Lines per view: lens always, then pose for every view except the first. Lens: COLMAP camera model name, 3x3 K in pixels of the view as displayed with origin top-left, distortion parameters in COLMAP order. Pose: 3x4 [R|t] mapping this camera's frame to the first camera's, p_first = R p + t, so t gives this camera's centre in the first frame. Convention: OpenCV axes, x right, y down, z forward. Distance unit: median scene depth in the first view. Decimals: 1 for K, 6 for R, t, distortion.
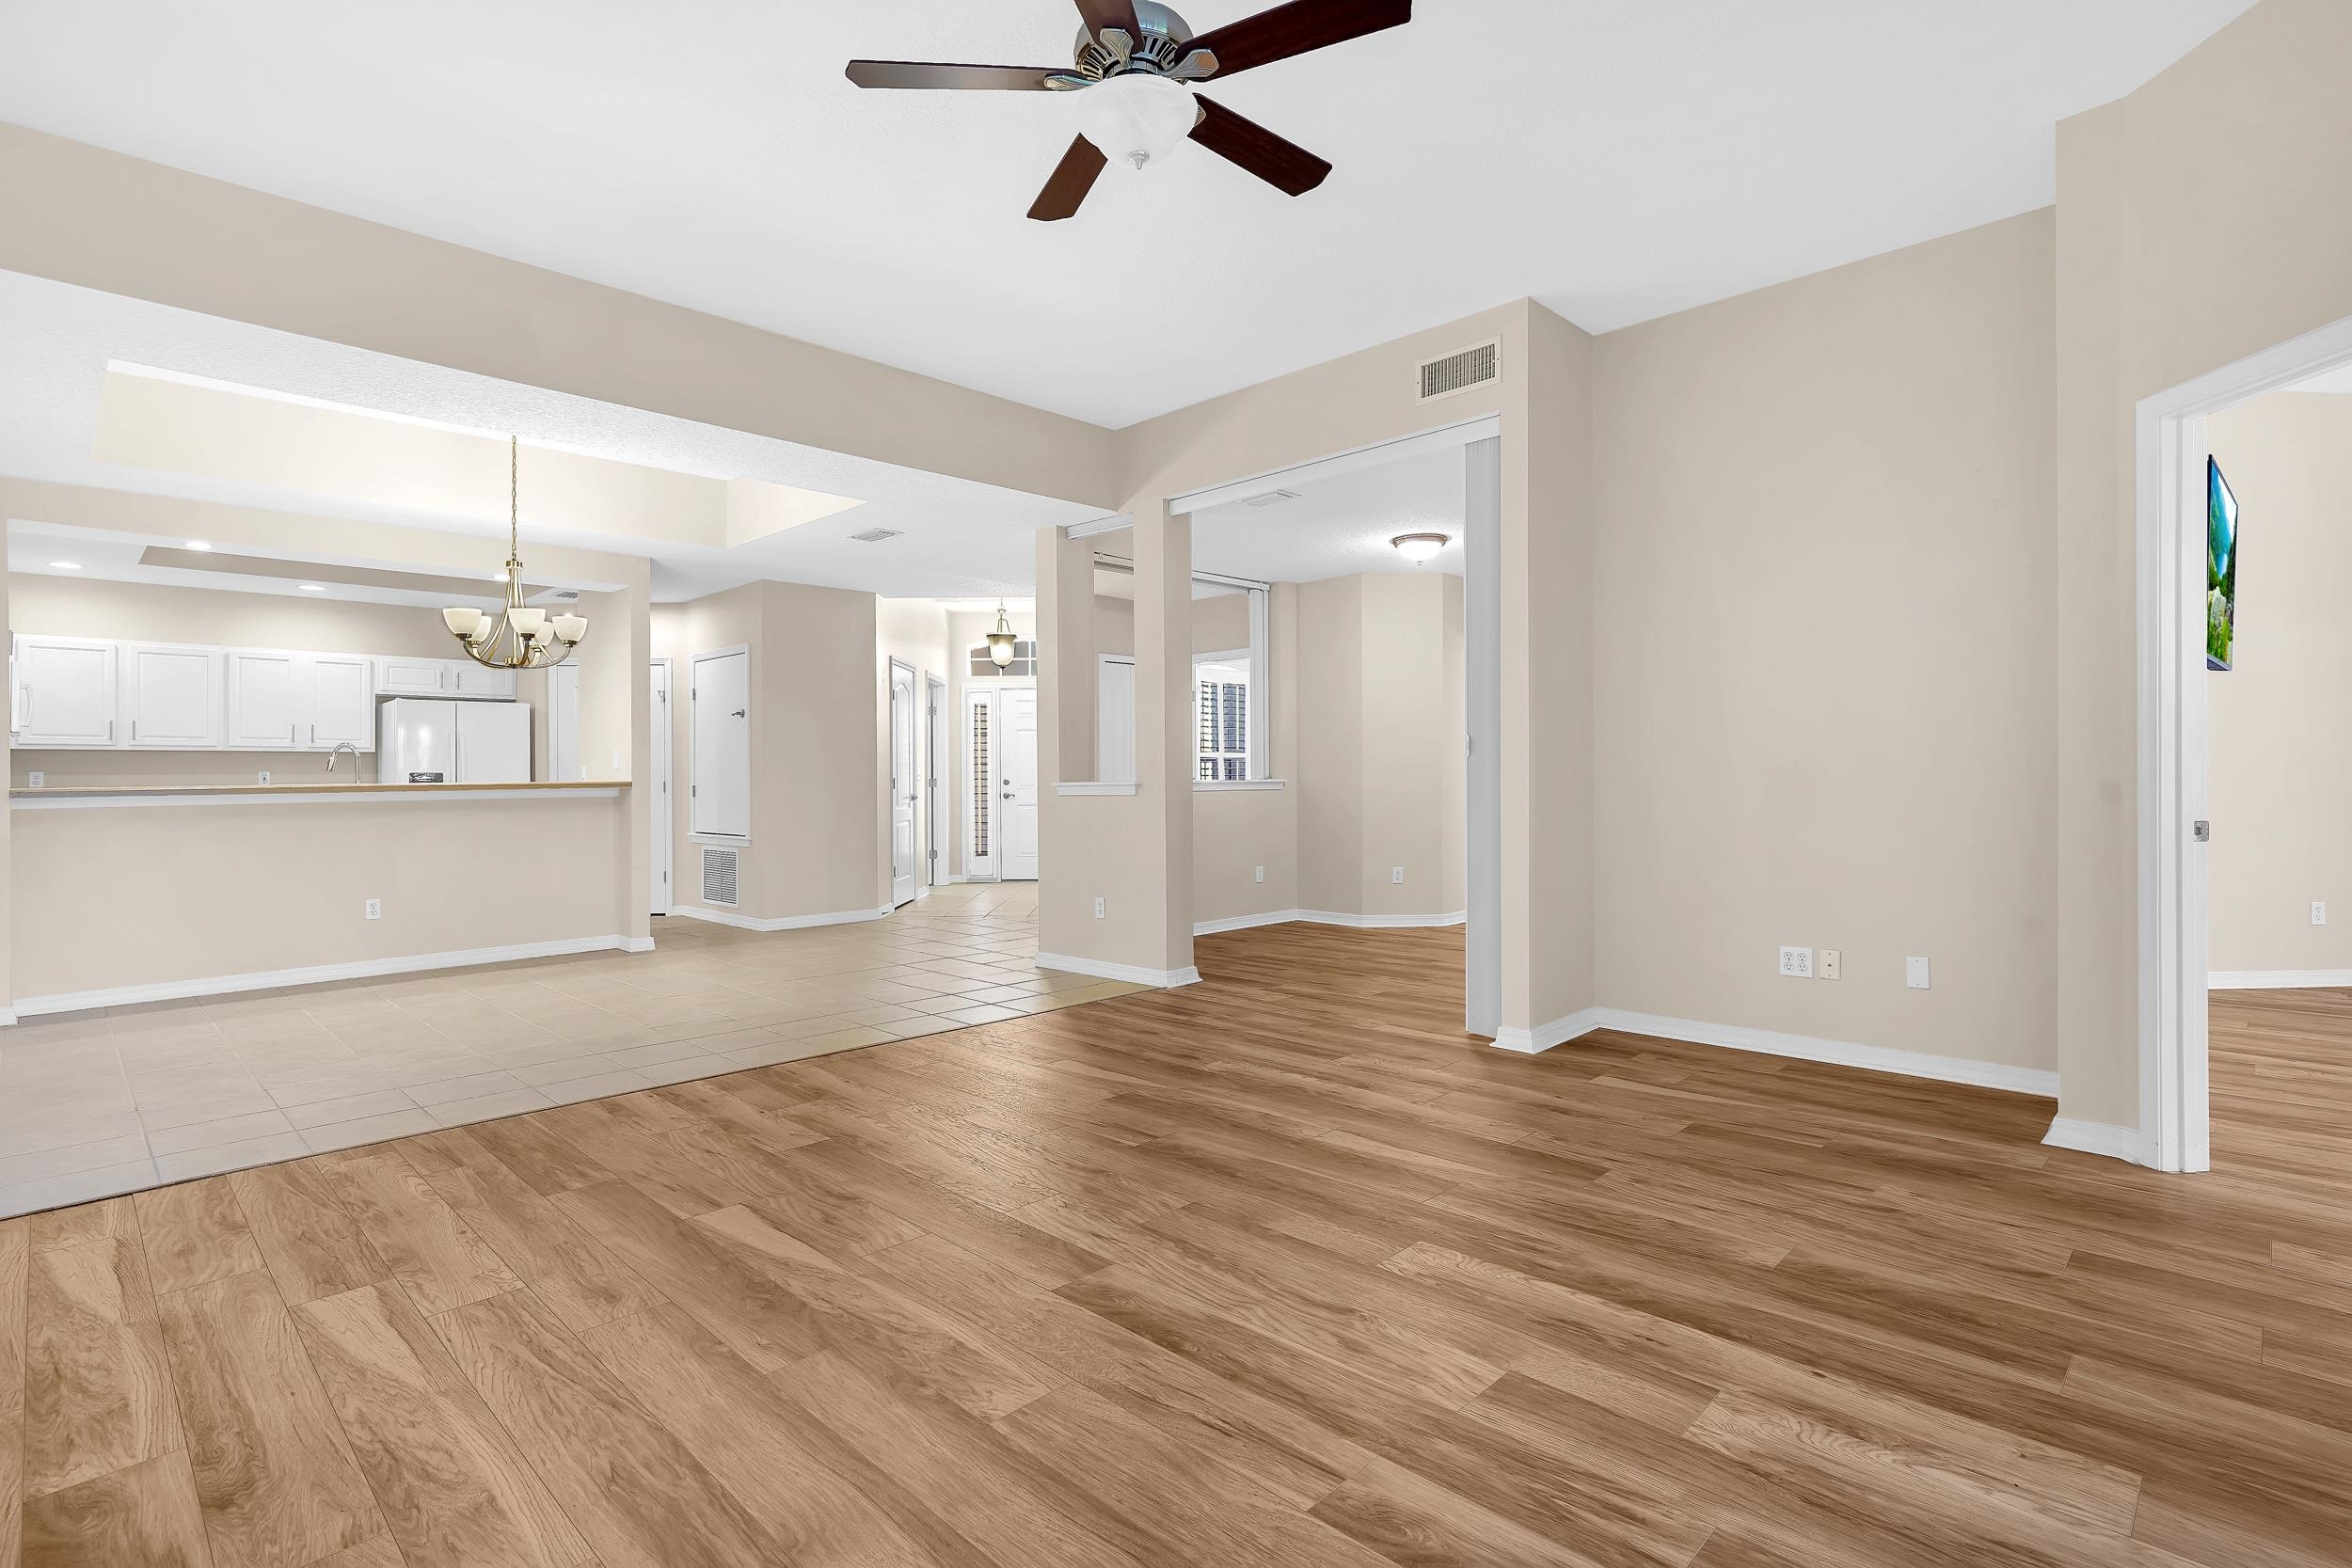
lens RADIAL K [[1126.4, 0, 1176.0], [0, 1126.4, 784.0], [0, 0, 1]] dist [-0.012589, 0.006241]
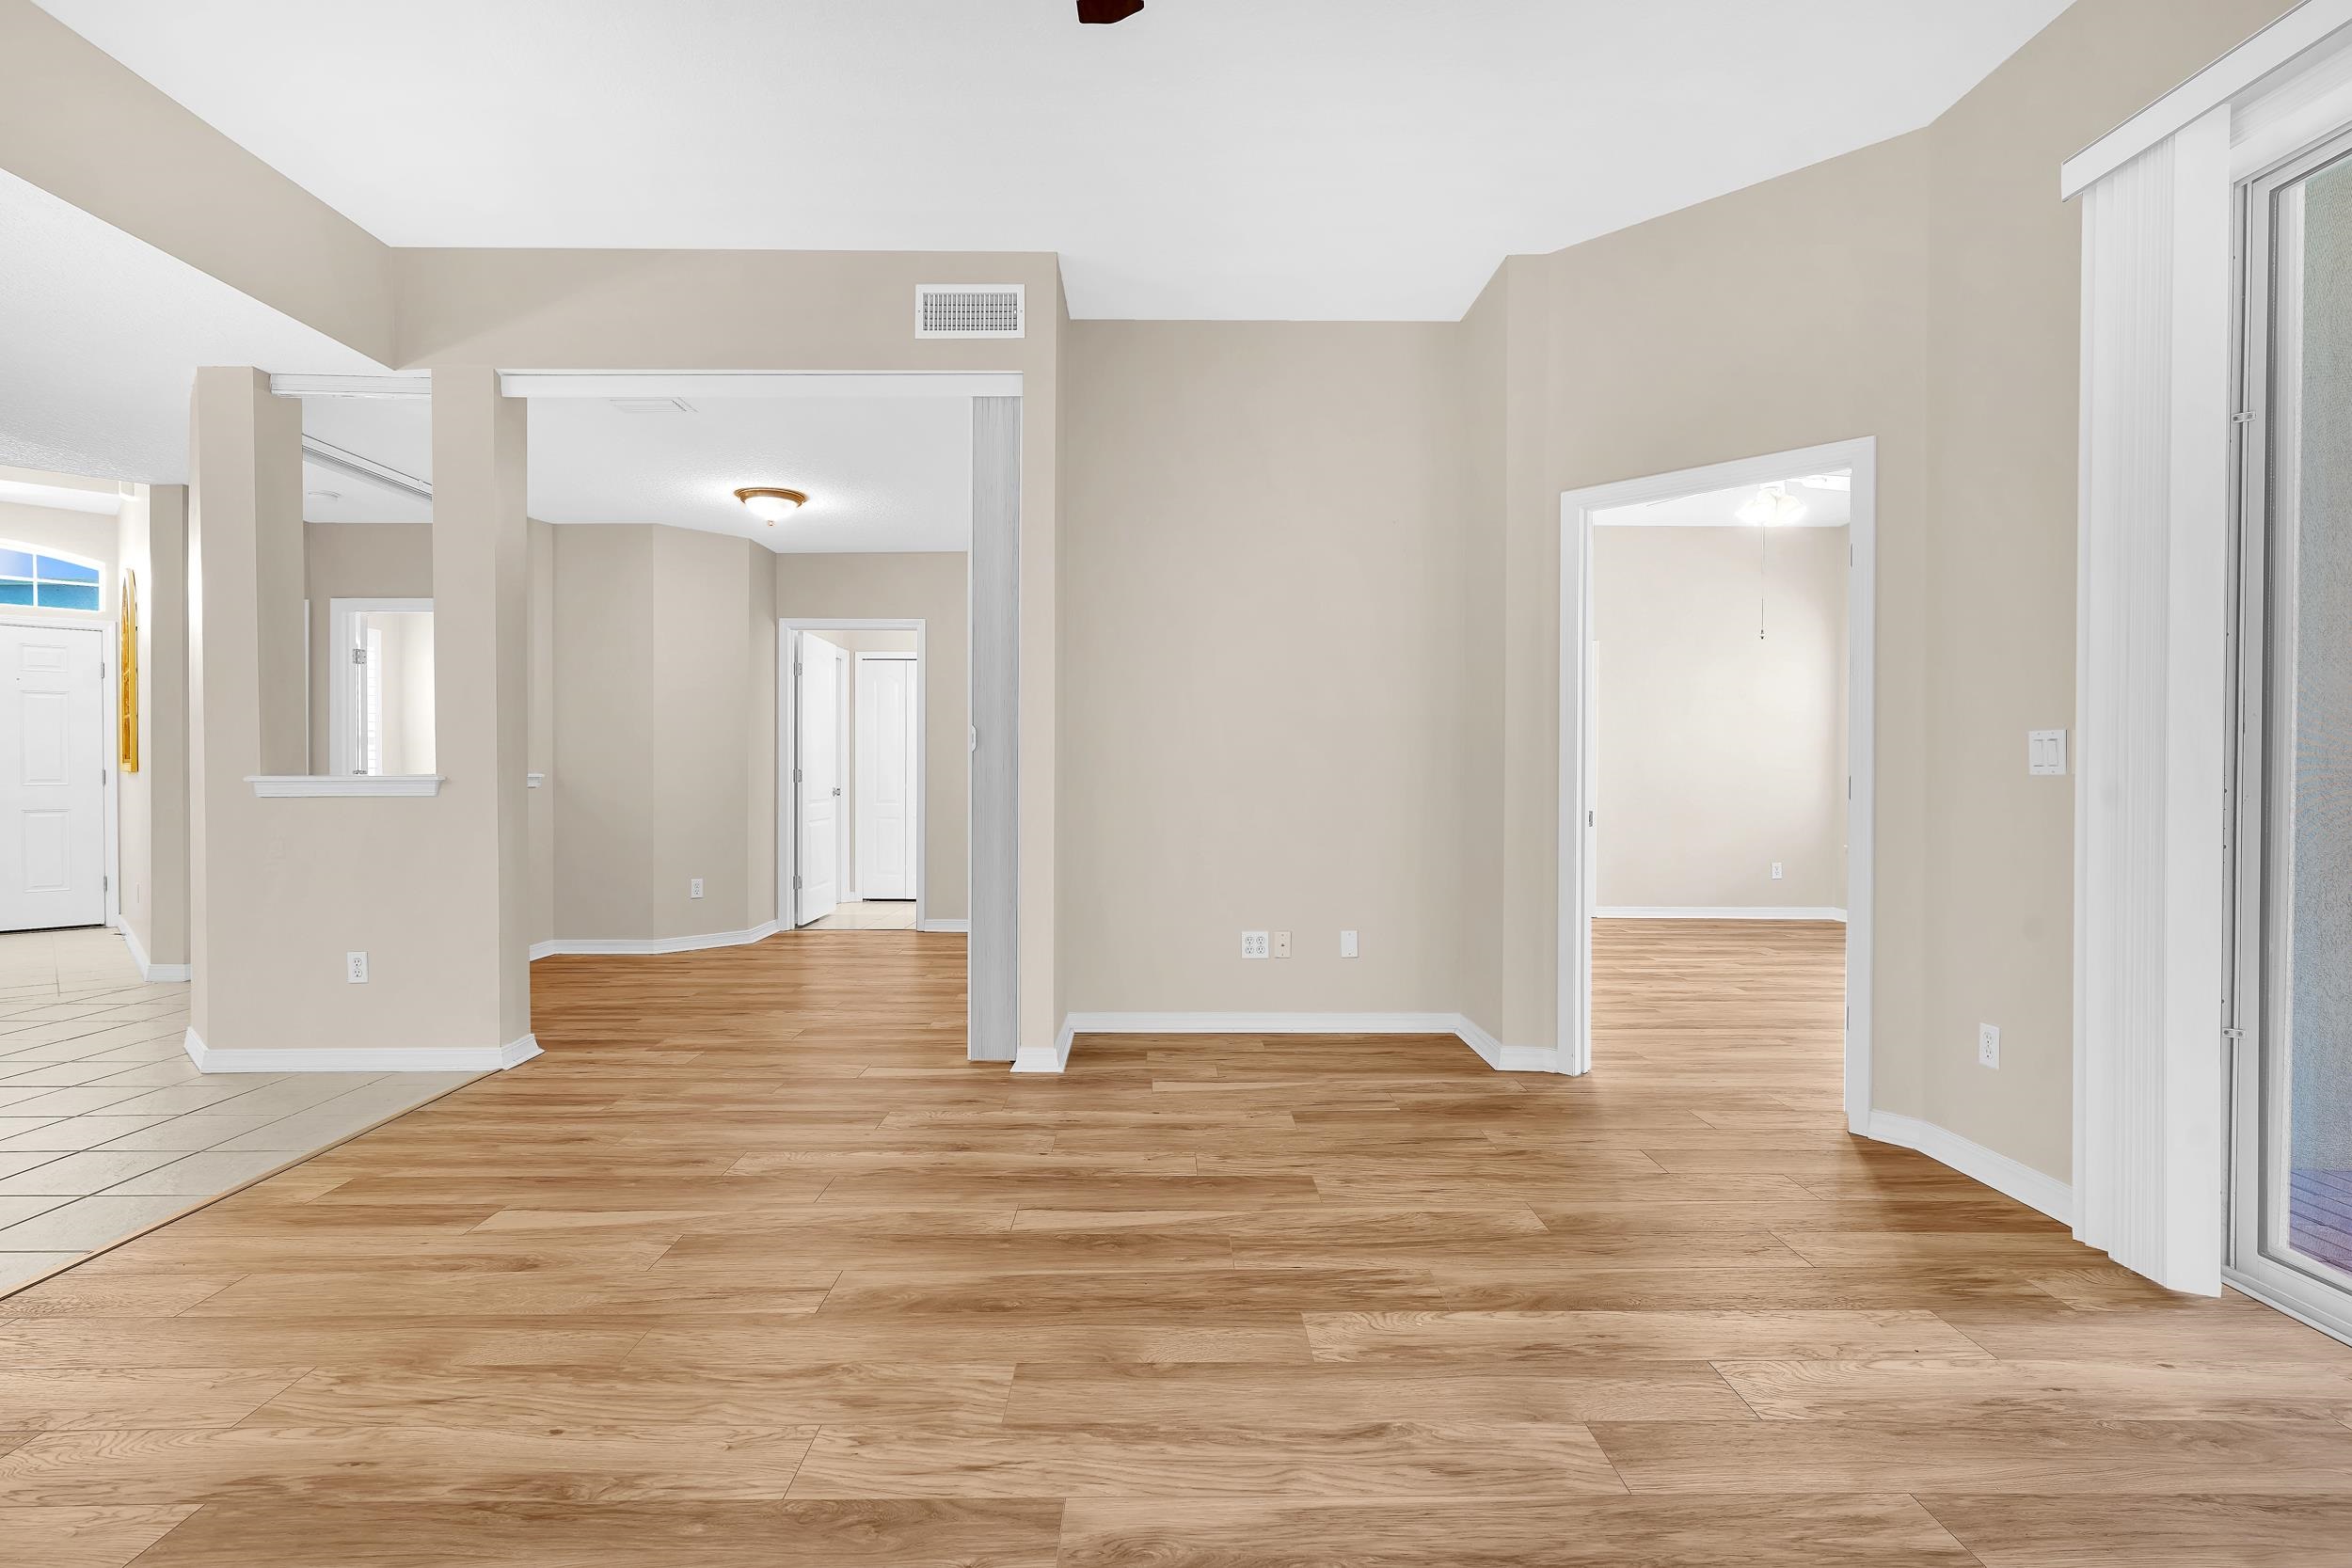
lens RADIAL K [[1126.4, 0, 1176.0], [0, 1126.4, 784.0], [0, 0, 1]] dist [-0.012589, 0.006241]
pose [[0.704864, 0.002780, 0.709337, -0.356534], [-0.003386, 0.999994, -0.000555, 0.003385], [-0.709334, -0.002011, 0.704869, 0.362748]]
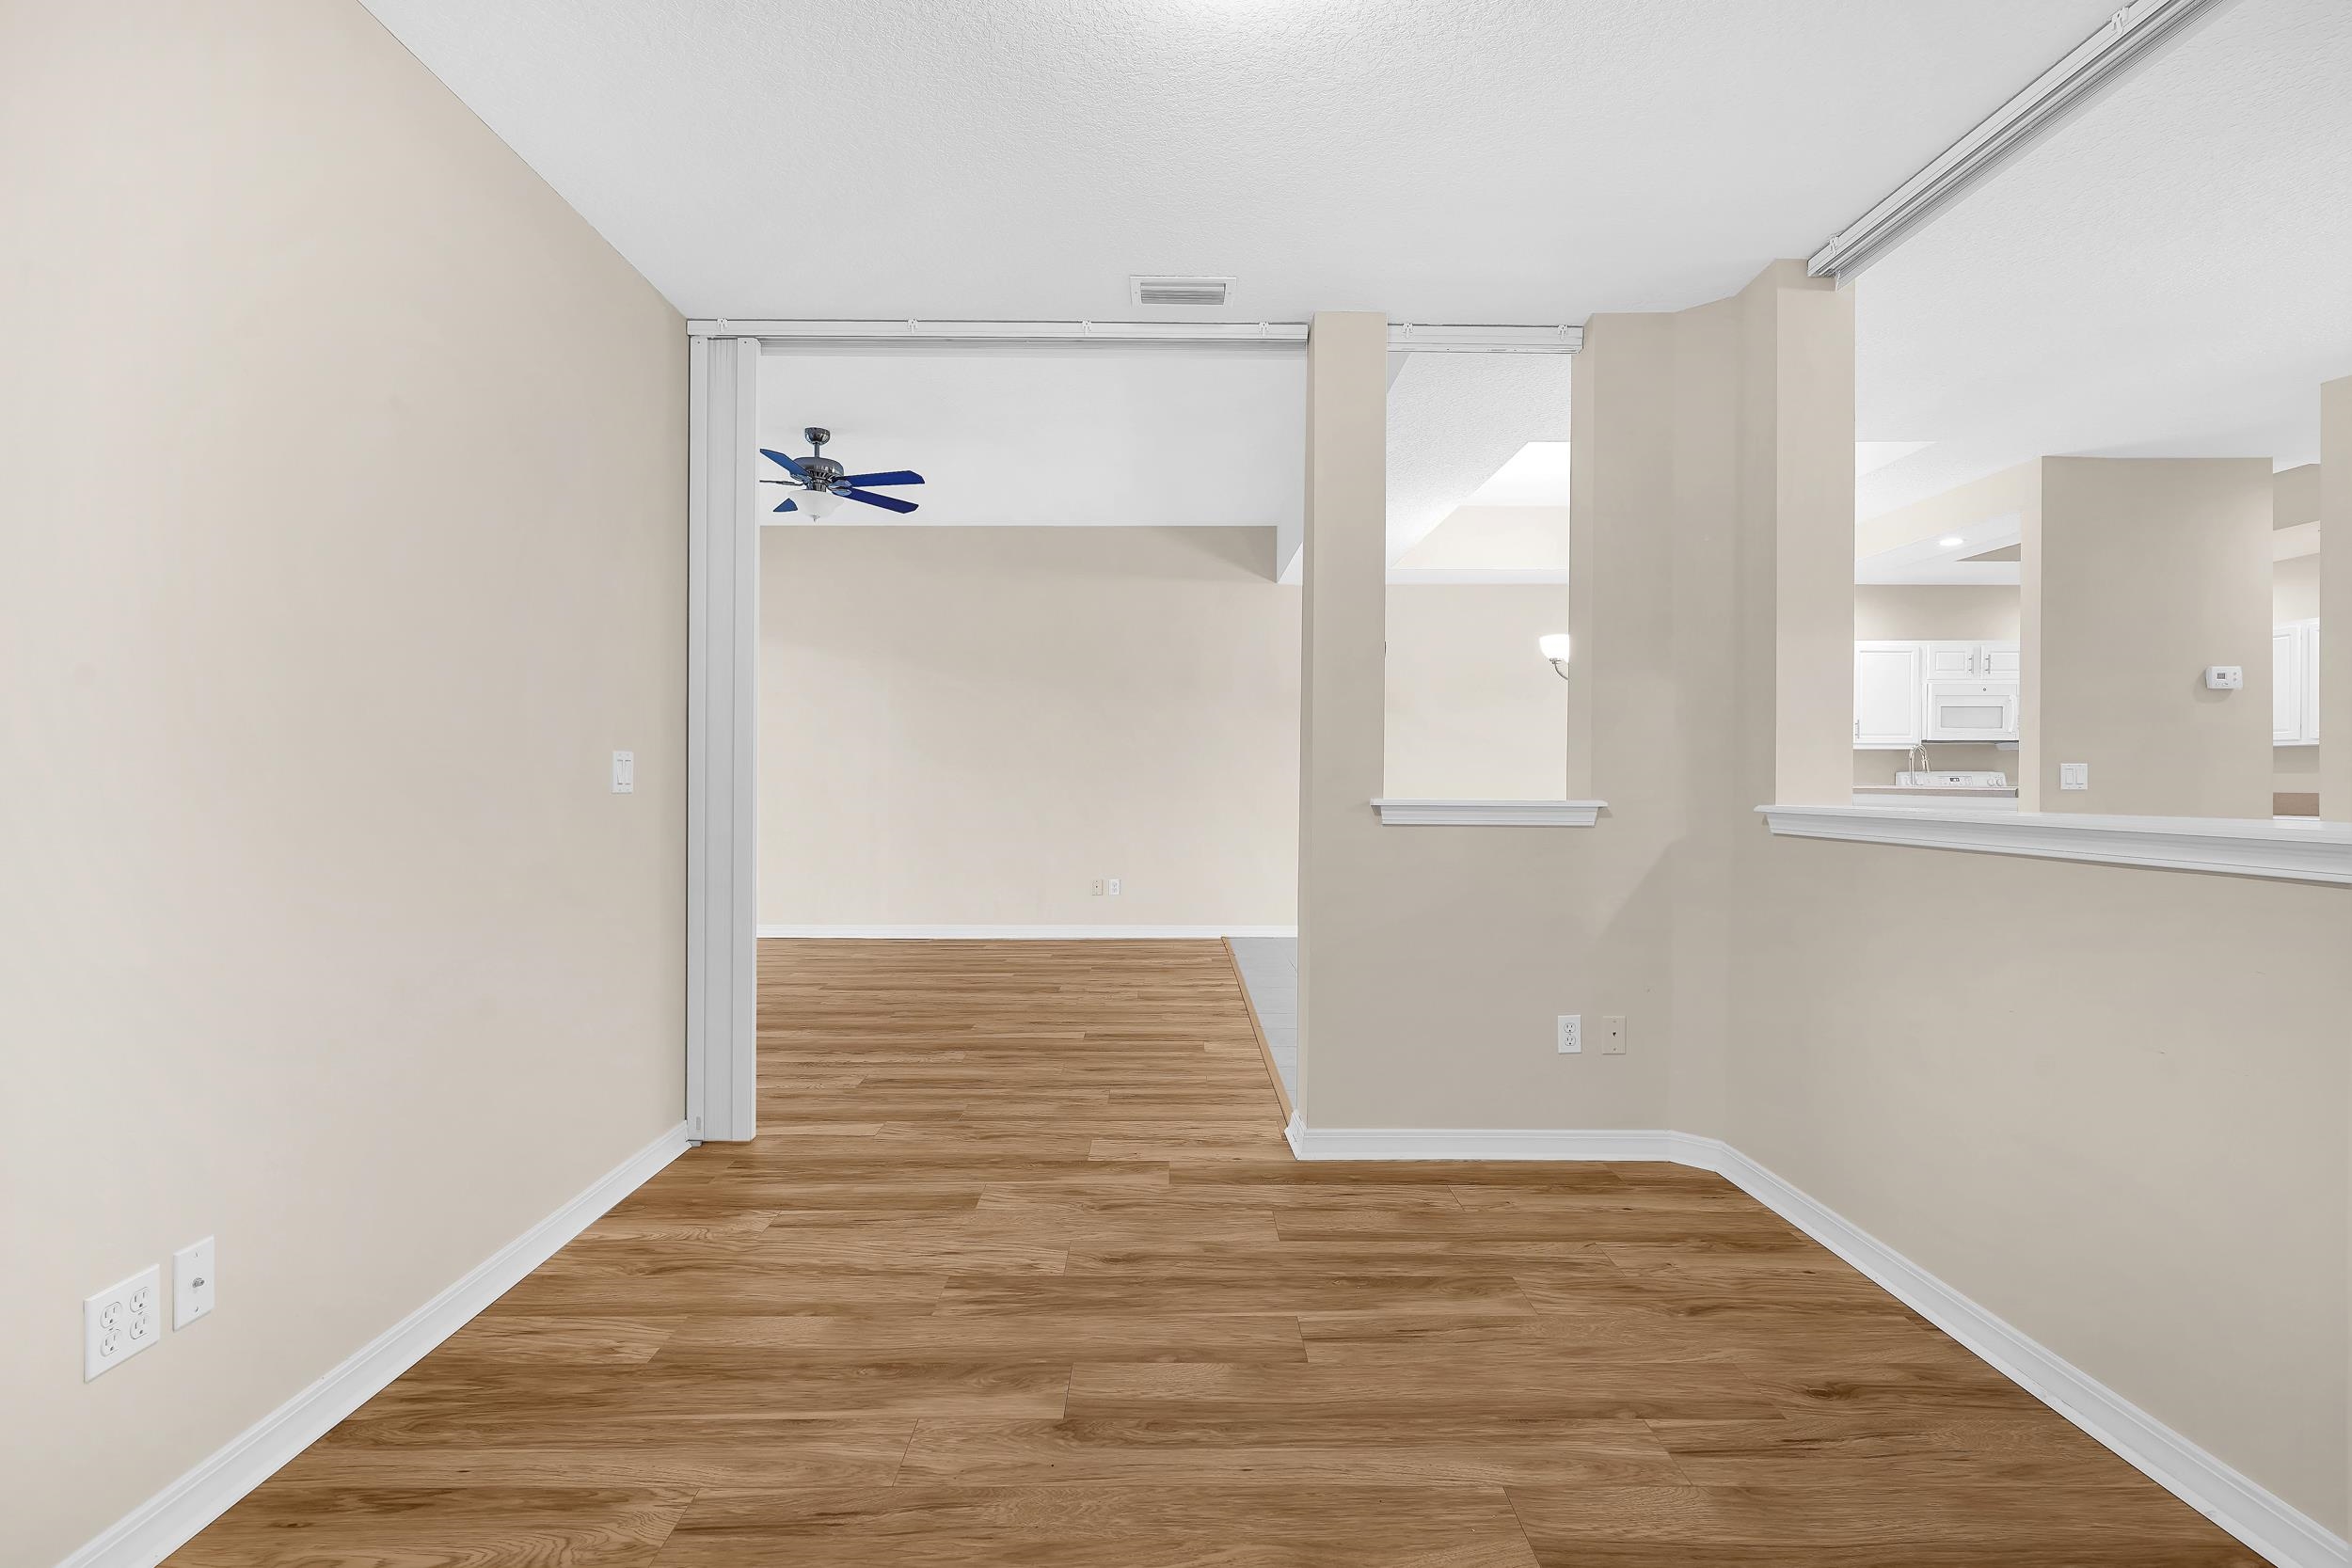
lens RADIAL K [[1126.4, 0, 1176.0], [0, 1126.4, 784.0], [0, 0, 1]] dist [-0.012589, 0.006241]
pose [[-0.736374, 0.008538, -0.676520, 0.314572], [-0.001756, 0.999893, 0.014531, -0.013387], [0.676572, 0.011888, -0.736281, 1.260129]]
